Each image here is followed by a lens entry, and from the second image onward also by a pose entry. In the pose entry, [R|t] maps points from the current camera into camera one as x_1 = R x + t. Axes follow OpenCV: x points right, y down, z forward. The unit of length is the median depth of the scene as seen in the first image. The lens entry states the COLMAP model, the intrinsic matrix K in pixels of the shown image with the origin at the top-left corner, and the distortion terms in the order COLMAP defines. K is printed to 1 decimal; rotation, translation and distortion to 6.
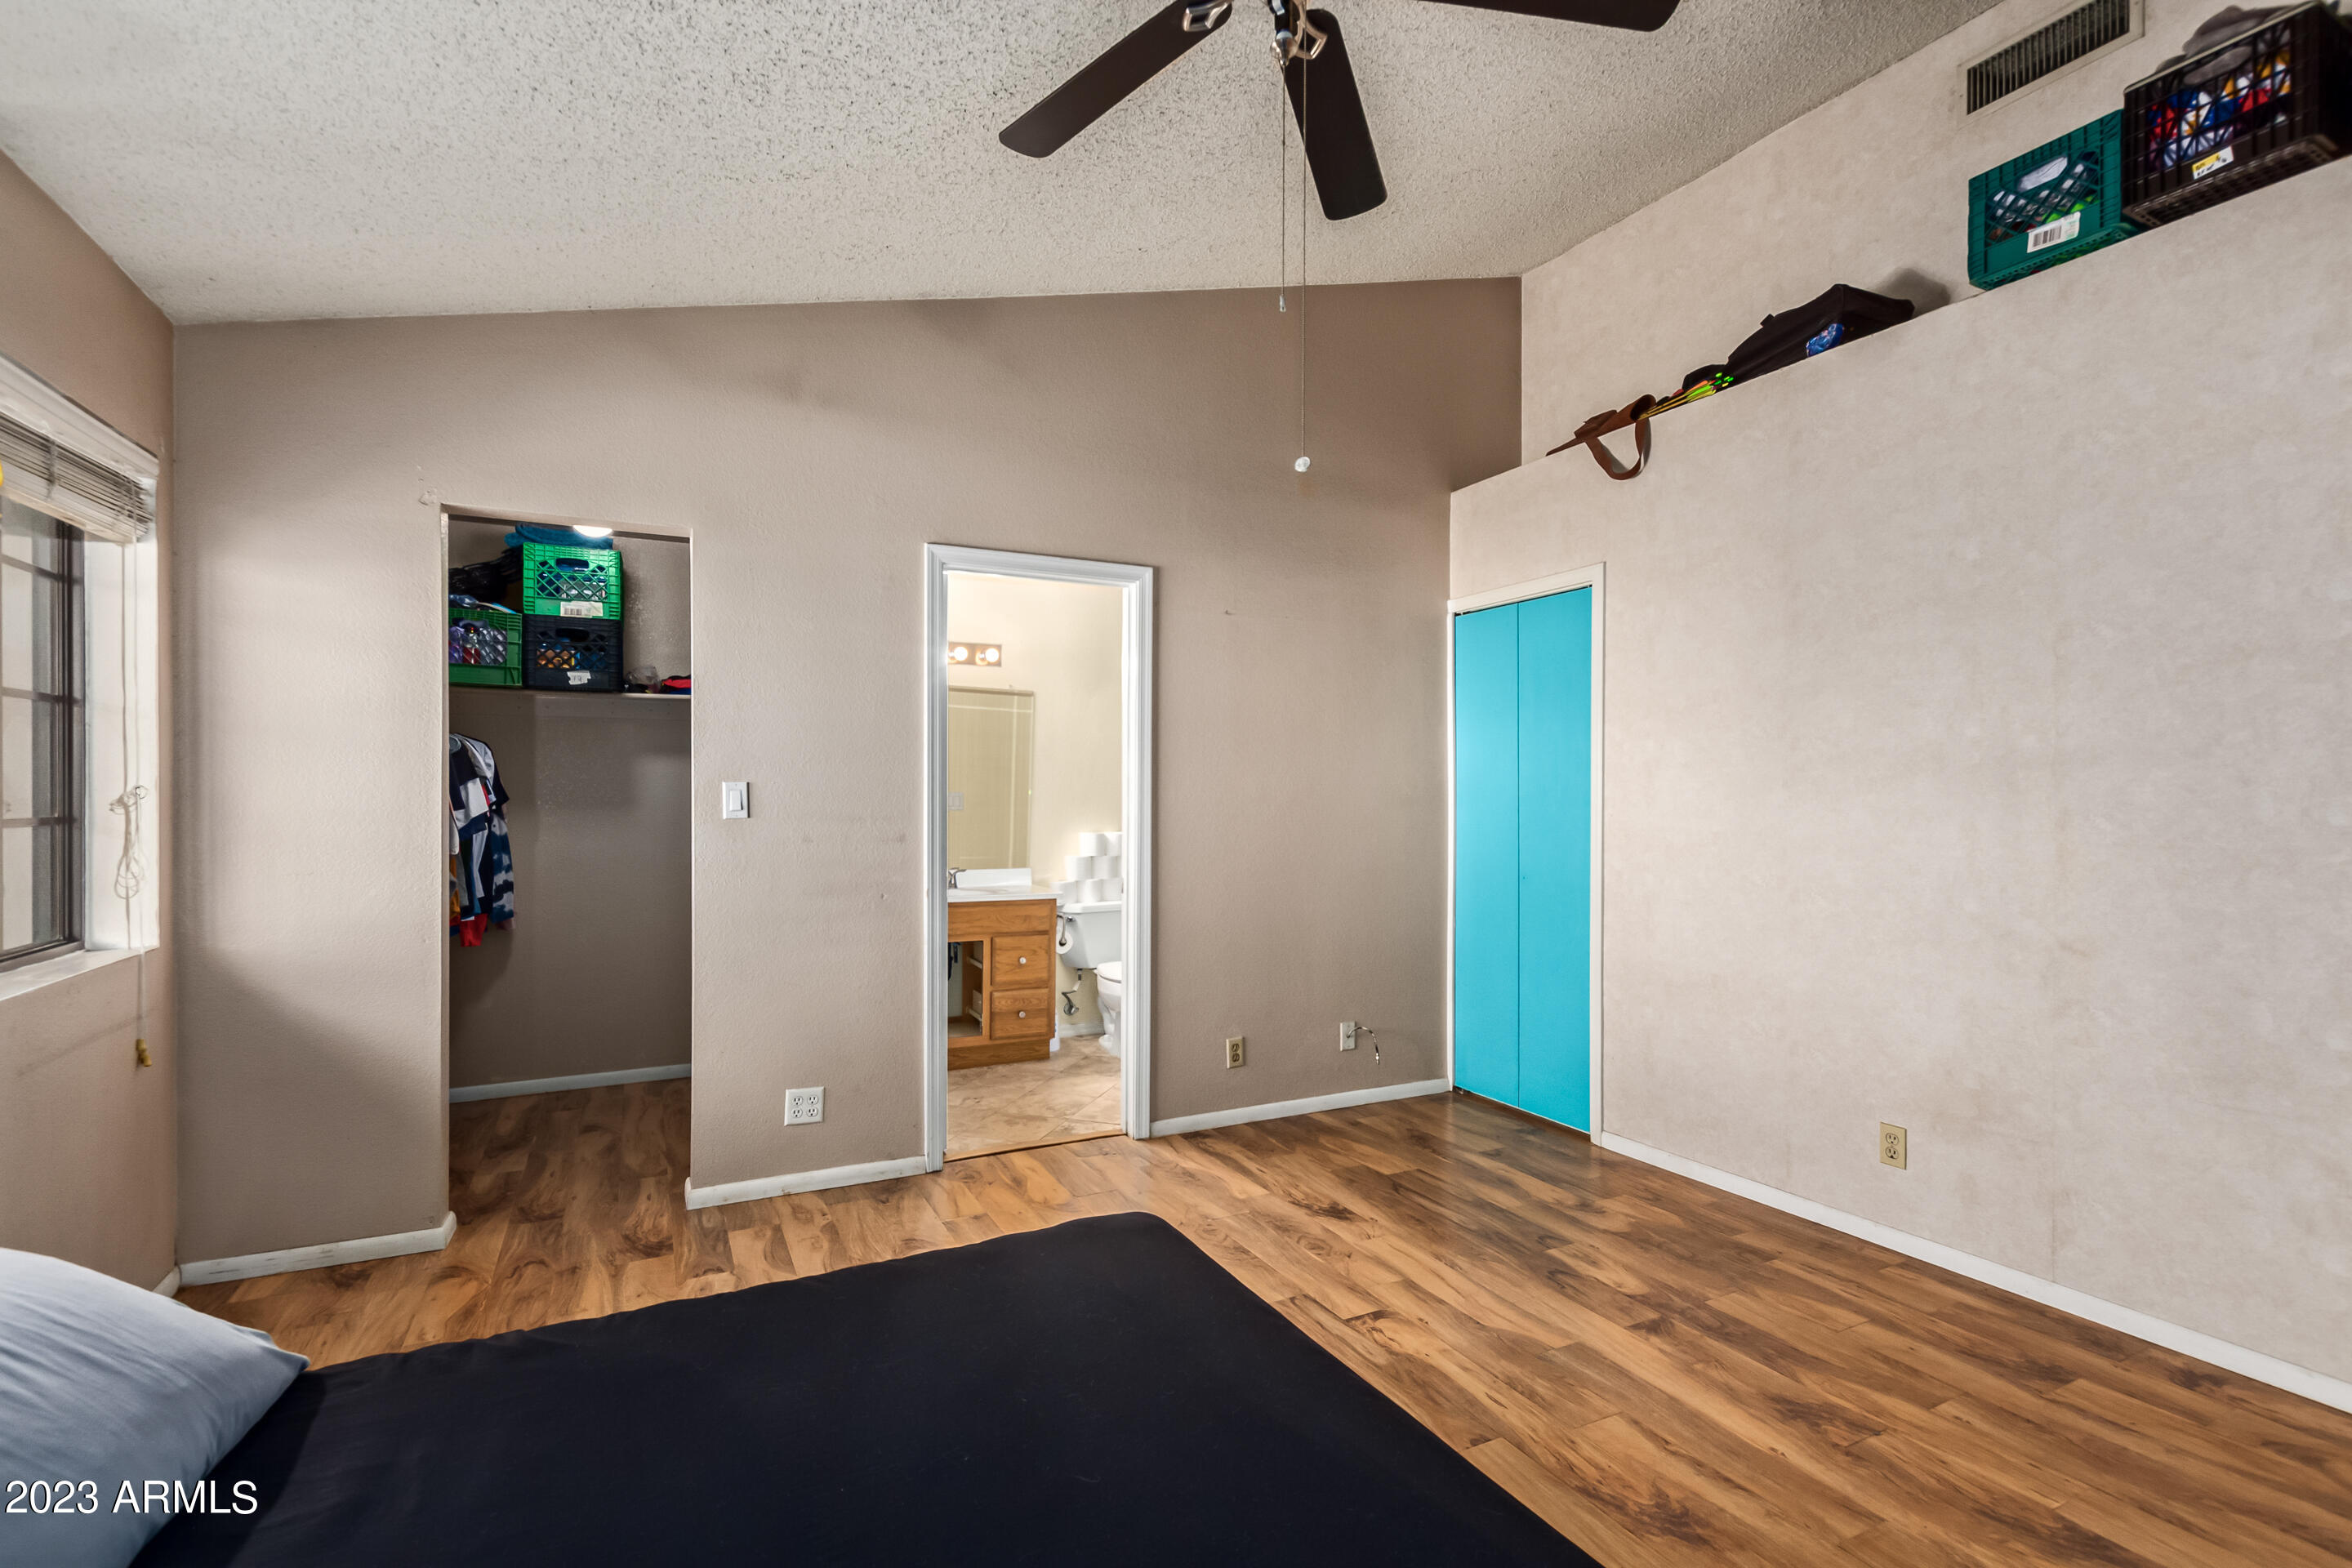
lens RADIAL K [[1085.2, 0, 1177.4], [0, 1085.2, 795.9], [0, 0, 1]] dist [0.001602, -0.001462]
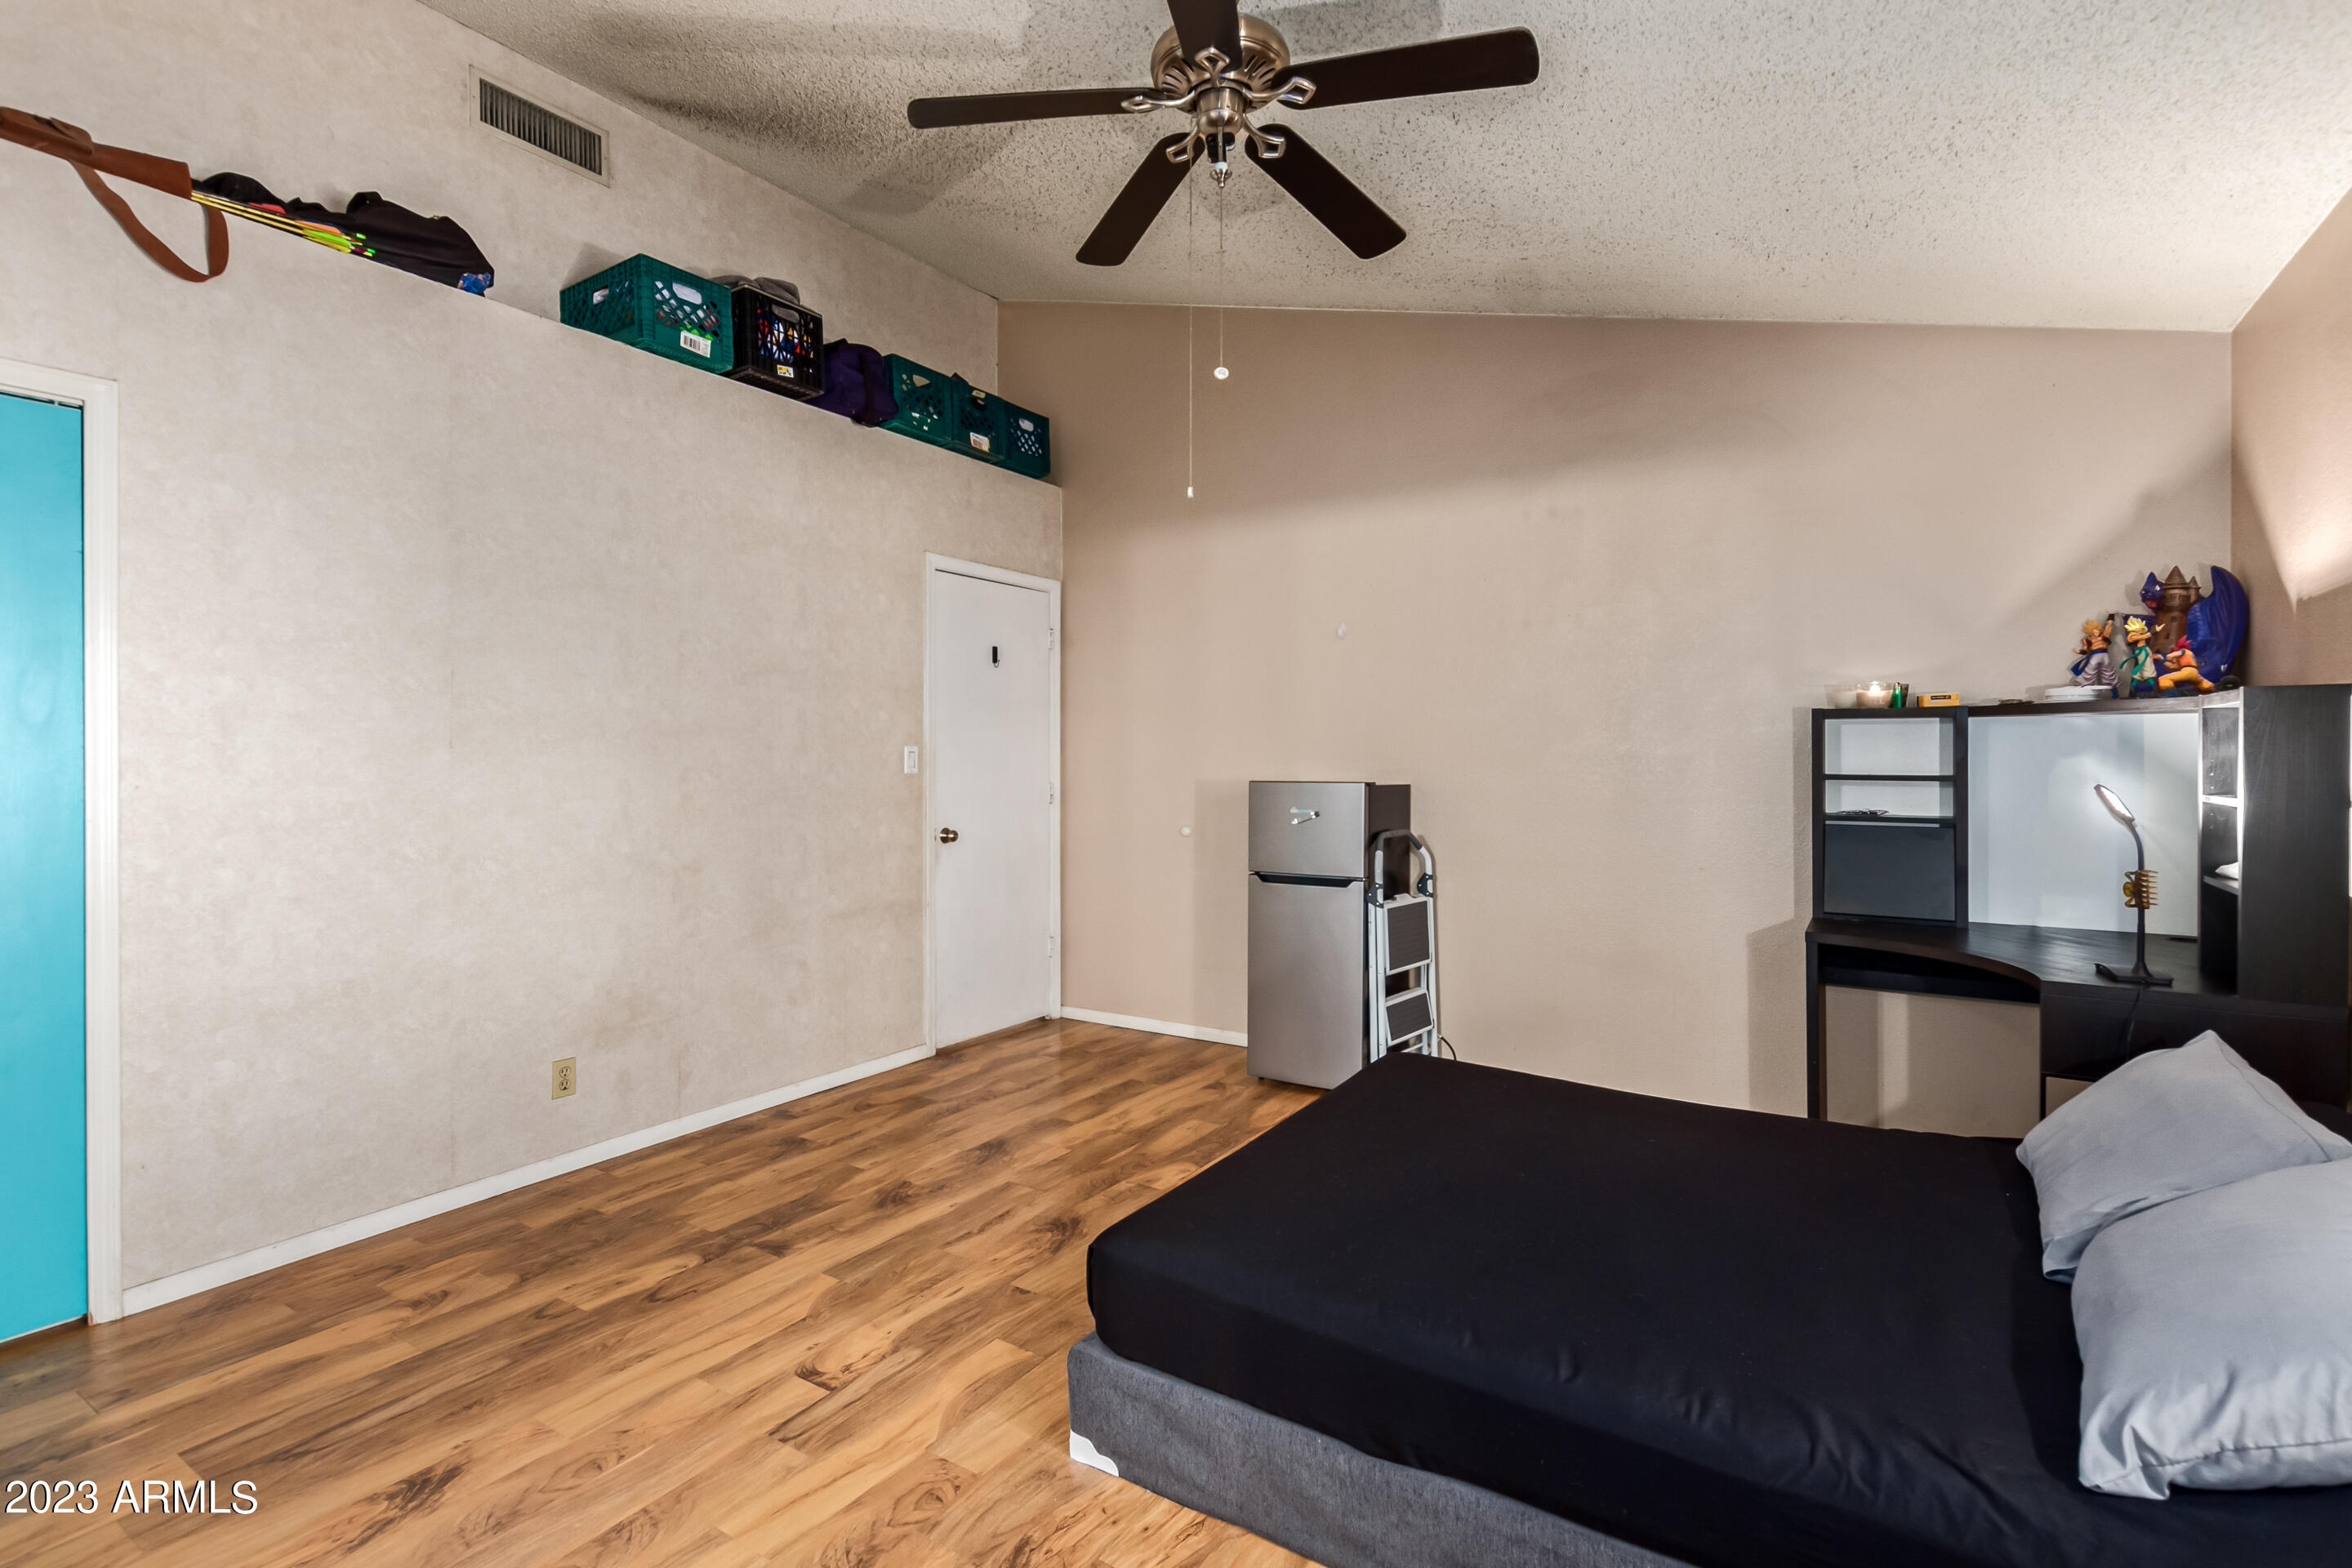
lens RADIAL K [[1085.2, 0, 1194.1], [0, 1085.2, 765.7], [0, 0, 1]] dist [0.001602, -0.001462]
pose [[-0.525493, -0.008135, 0.850759, -0.671218], [-0.002632, 0.999965, 0.007936, -0.001731], [-0.850794, 0.001931, -0.525496, 1.162899]]
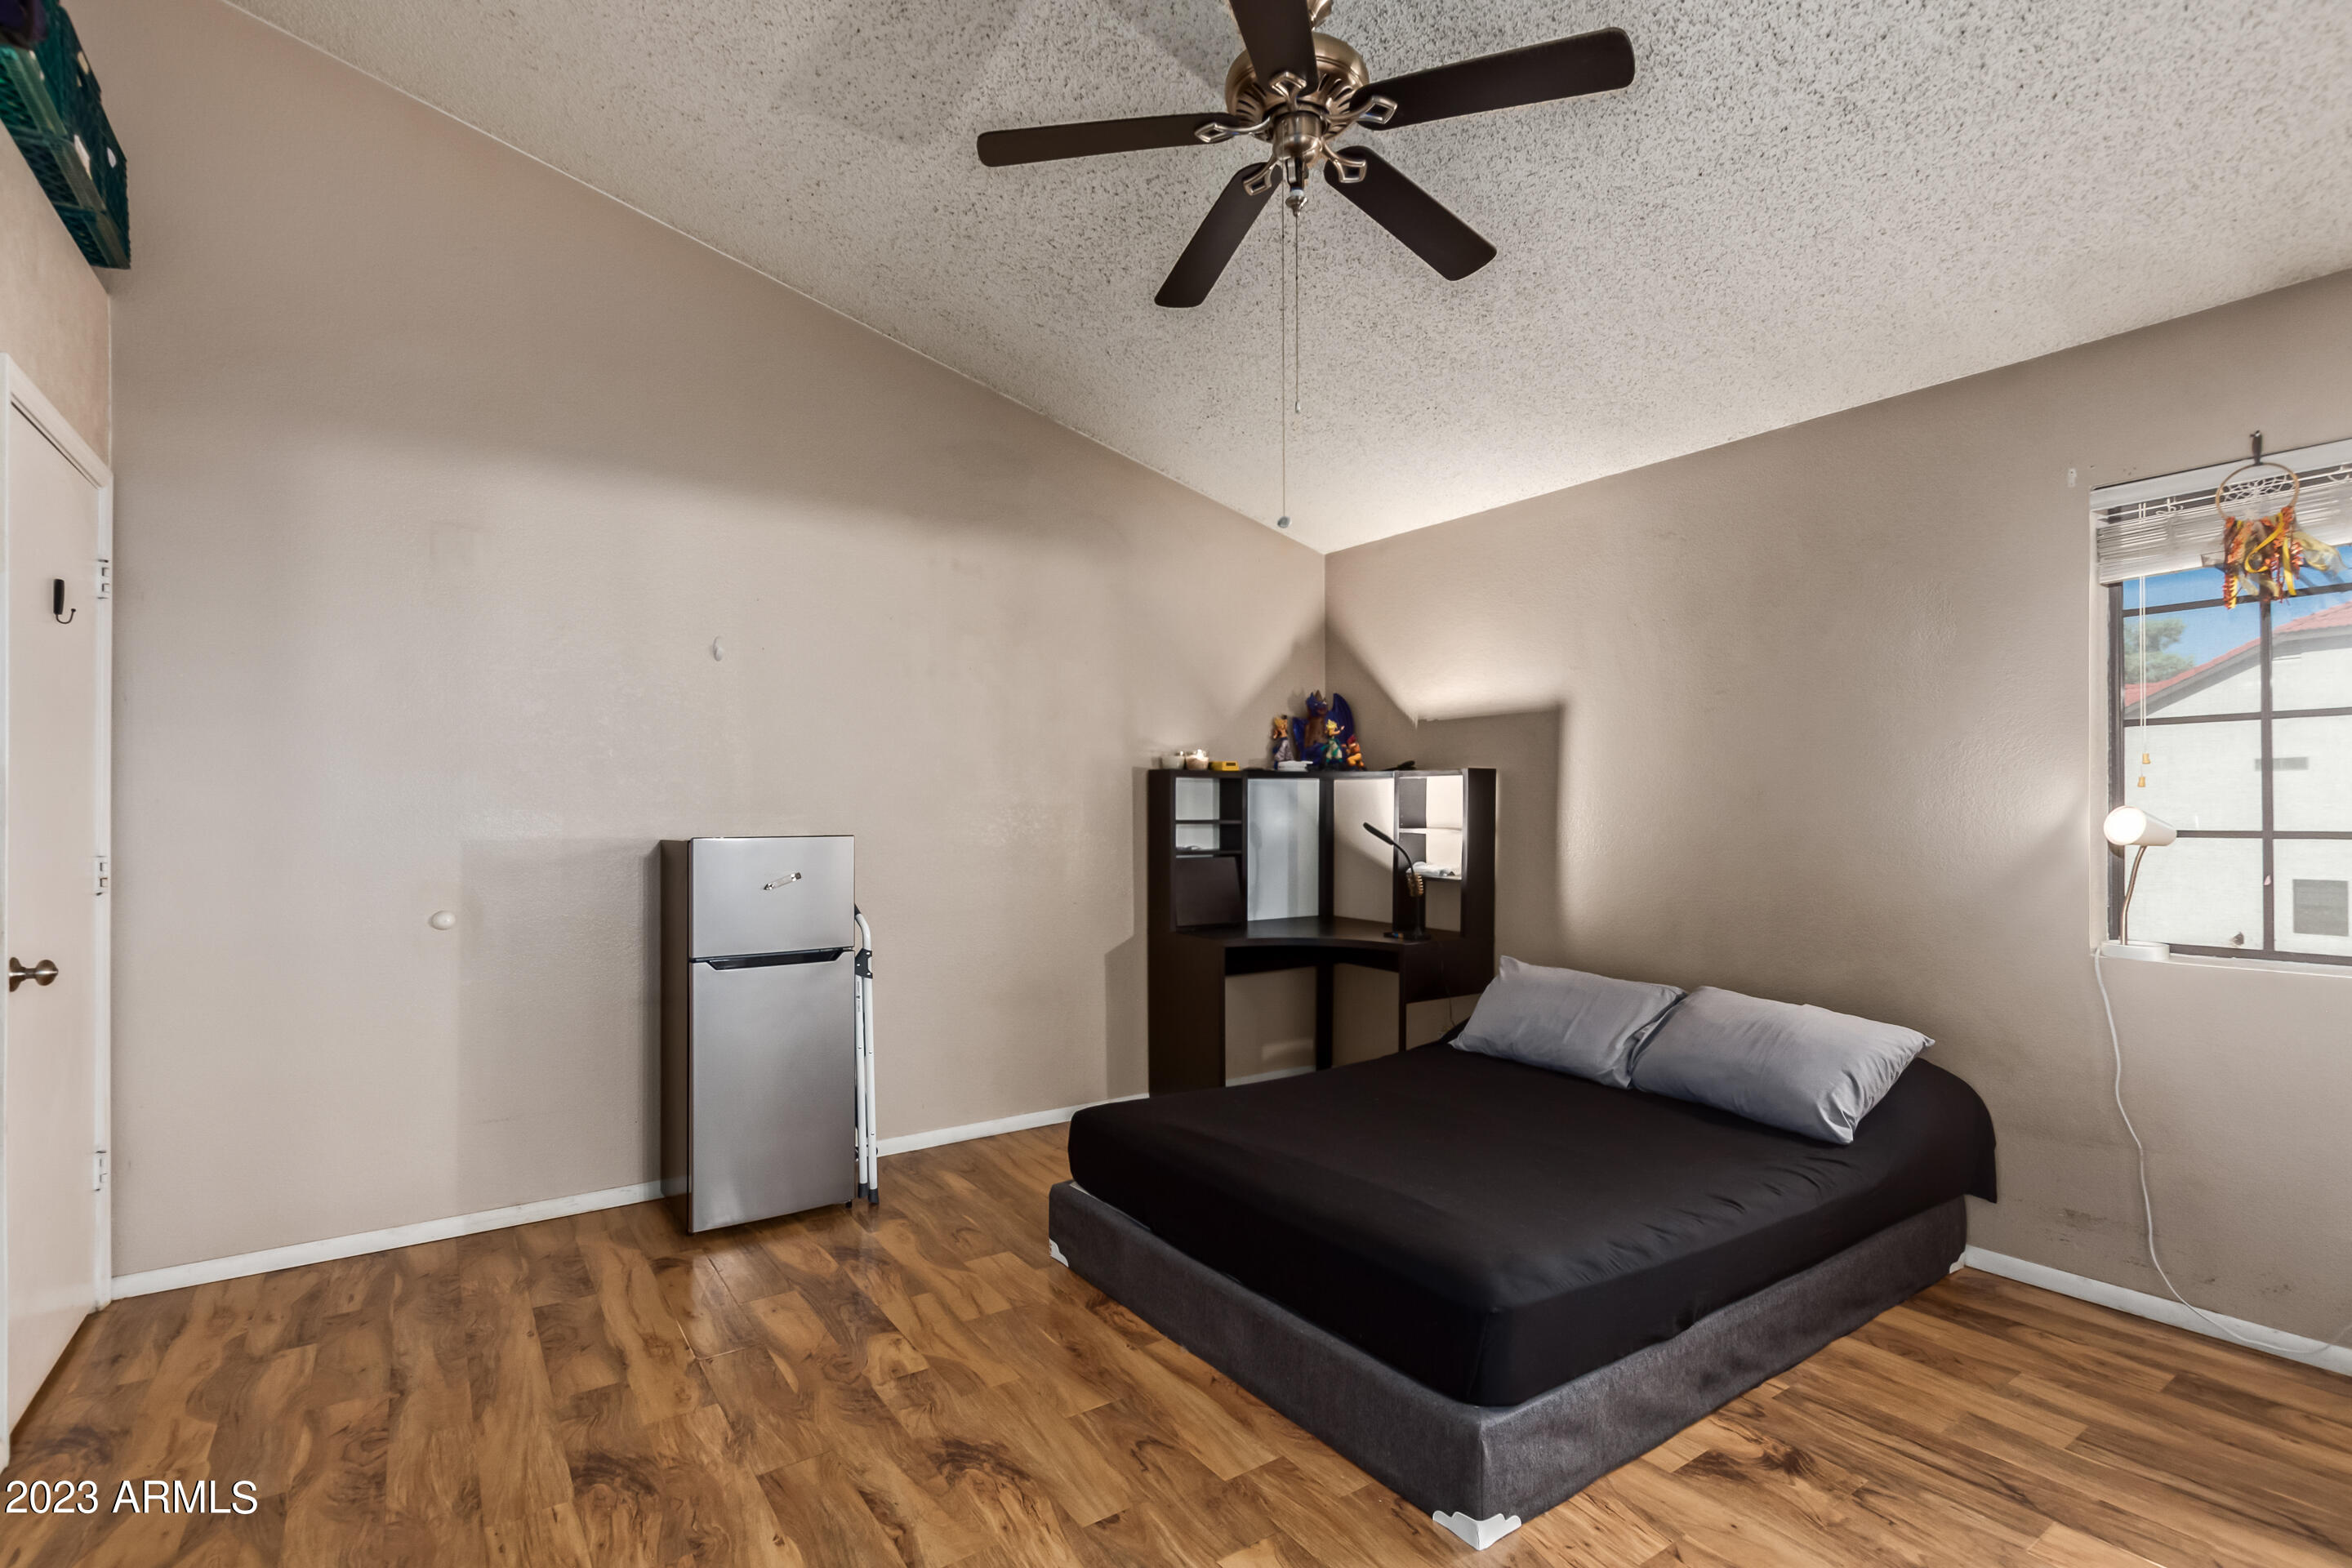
lens RADIAL K [[1085.2, 0, 1183.1], [0, 1085.2, 800.9], [0, 0, 1]] dist [0.001602, -0.001462]
pose [[-0.989893, -0.003045, -0.141785, 0.274282], [-0.001774, 0.999957, -0.009087, 0.002904], [0.141807, -0.008744, -0.989856, 1.507034]]
